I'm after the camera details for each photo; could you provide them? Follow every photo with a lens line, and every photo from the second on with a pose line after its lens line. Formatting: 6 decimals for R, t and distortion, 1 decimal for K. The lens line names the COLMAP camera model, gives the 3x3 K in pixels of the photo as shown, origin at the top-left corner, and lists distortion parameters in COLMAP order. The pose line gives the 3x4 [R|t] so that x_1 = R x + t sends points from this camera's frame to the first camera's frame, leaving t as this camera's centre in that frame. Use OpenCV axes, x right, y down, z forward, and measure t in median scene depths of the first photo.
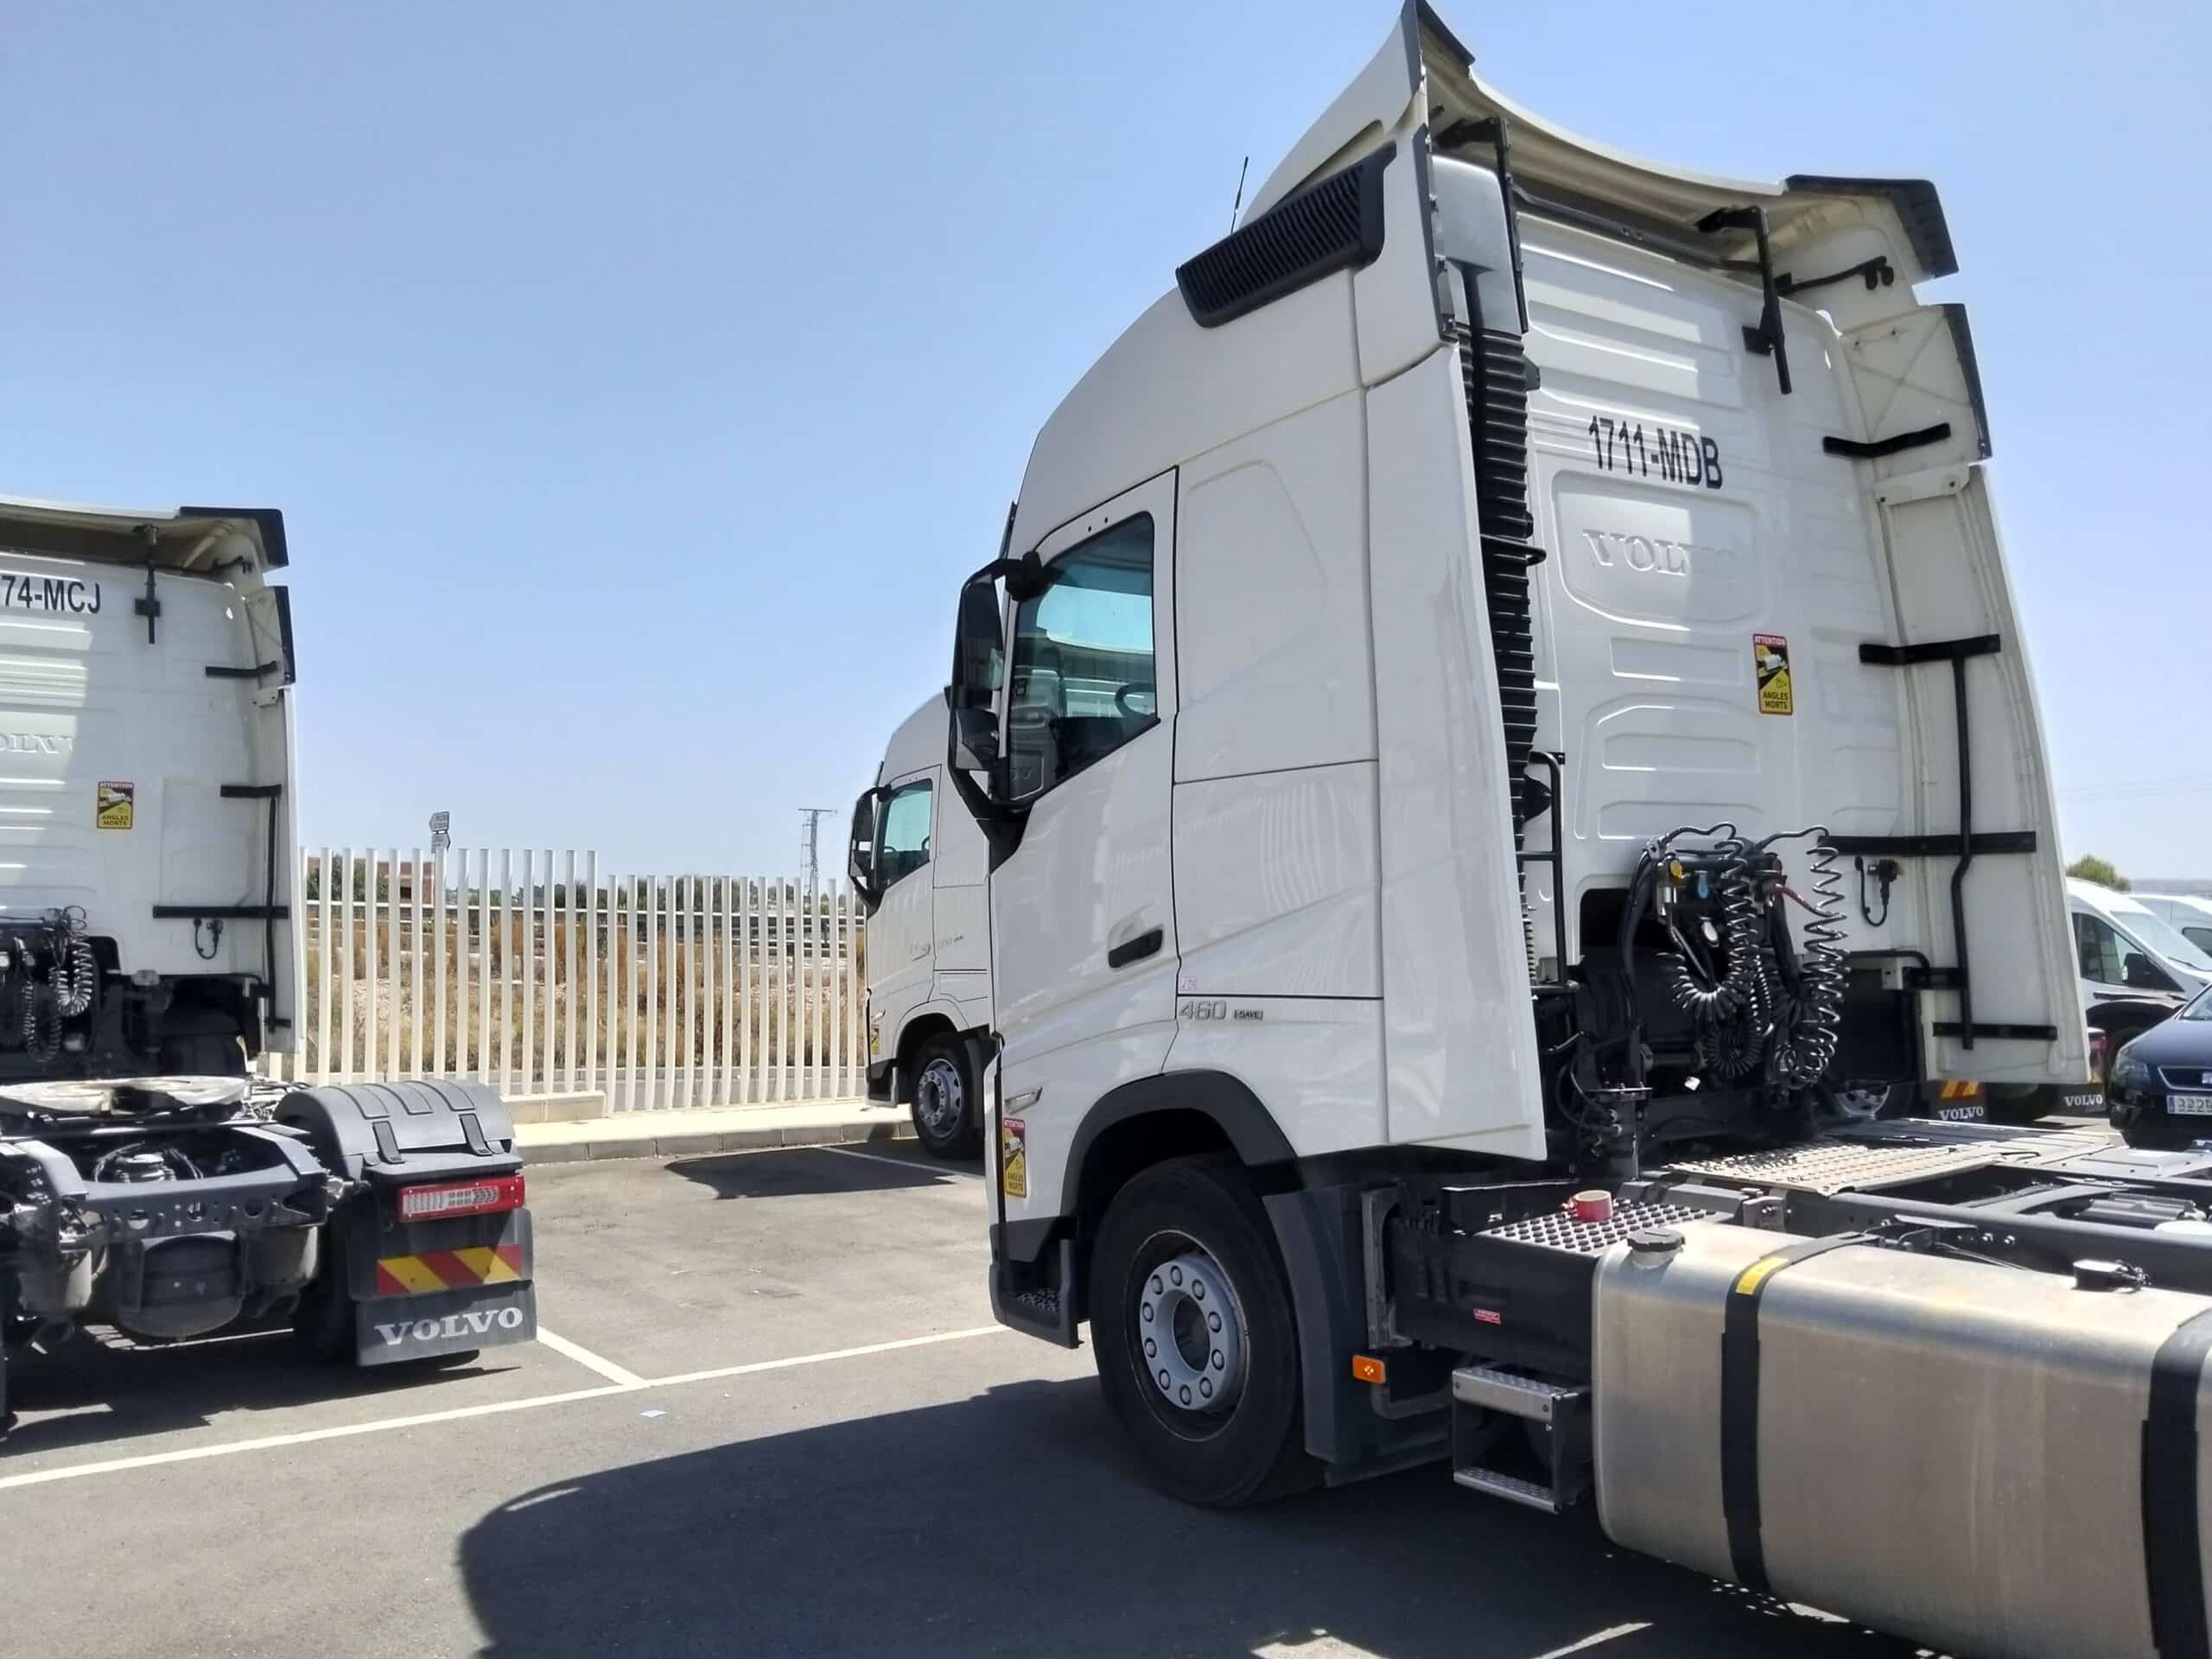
lens RADIAL K [[1843.4, 0, 1106.0], [0, 1843.4, 829.5], [0, 0, 1]] dist [0.054856, -0.137990]
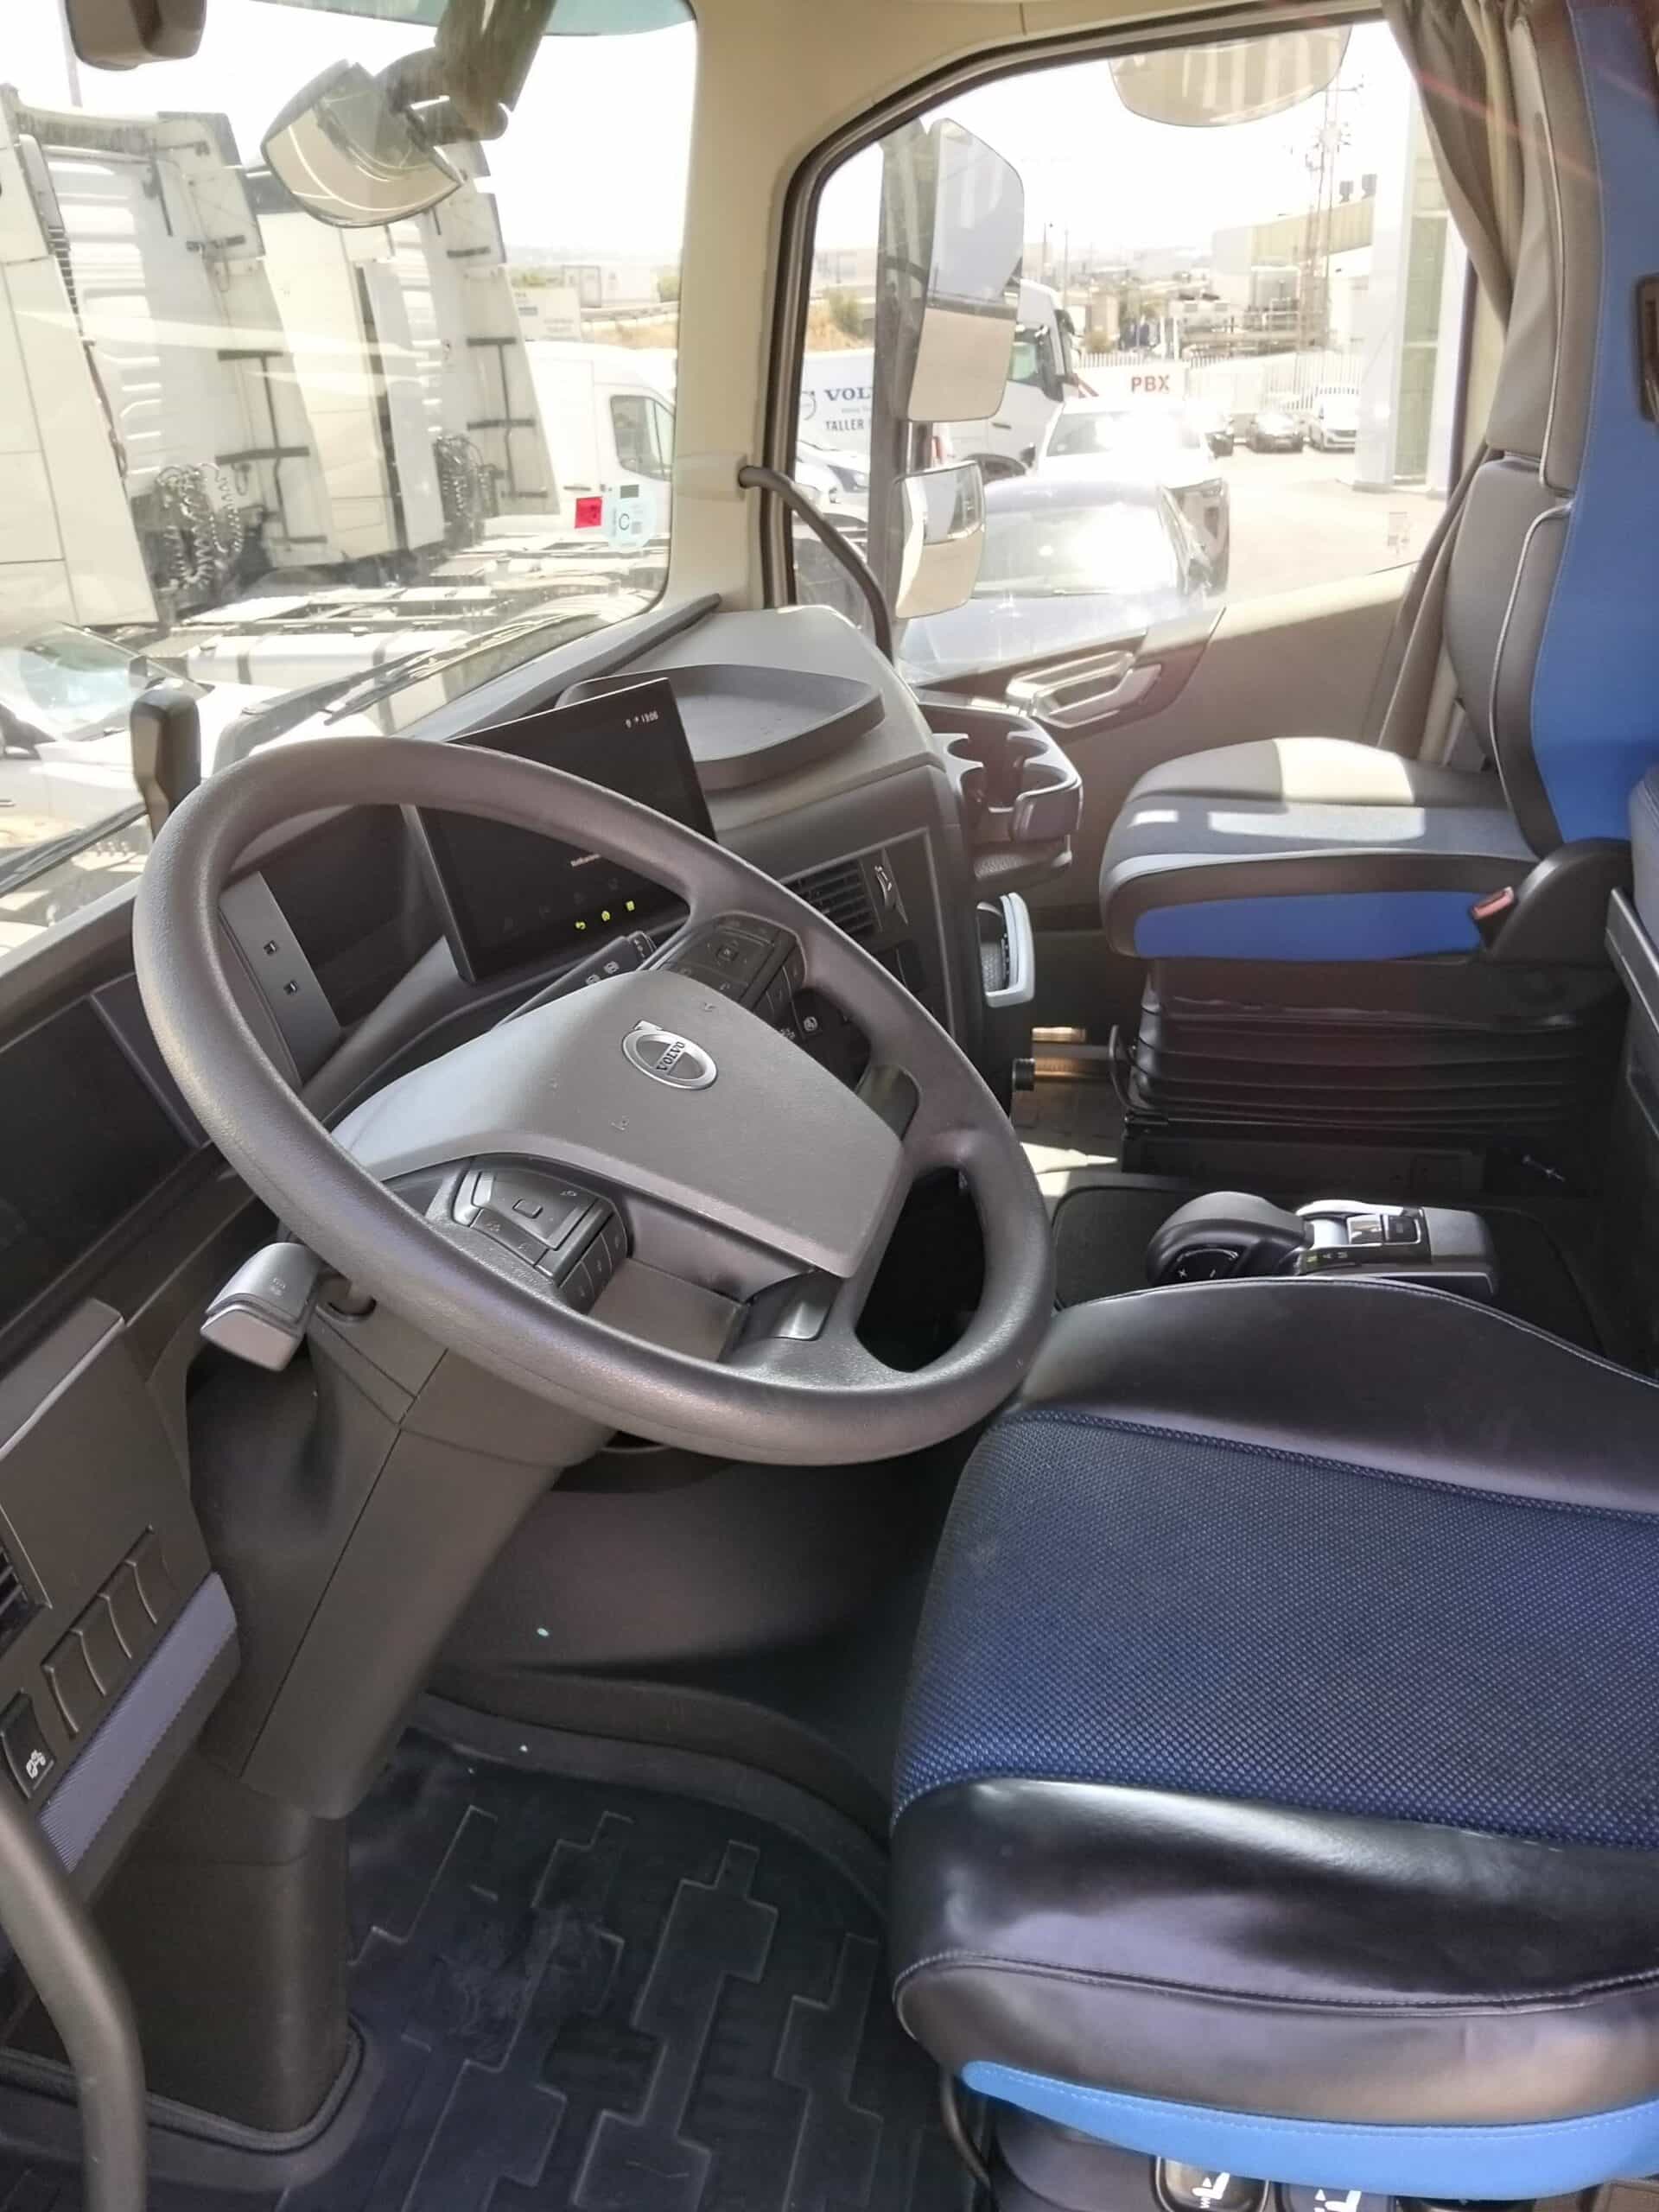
lens RADIAL K [[1843.4, 0, 829.5], [0, 1843.4, 1106.0], [0, 0, 1]] dist [0.054856, -0.137990]
pose [[0.740298, -0.280922, 0.610771, -0.581815], [-0.000532, 0.908264, 0.418397, -0.200393], [-0.672279, -0.310064, 0.672236, -1.097737]]
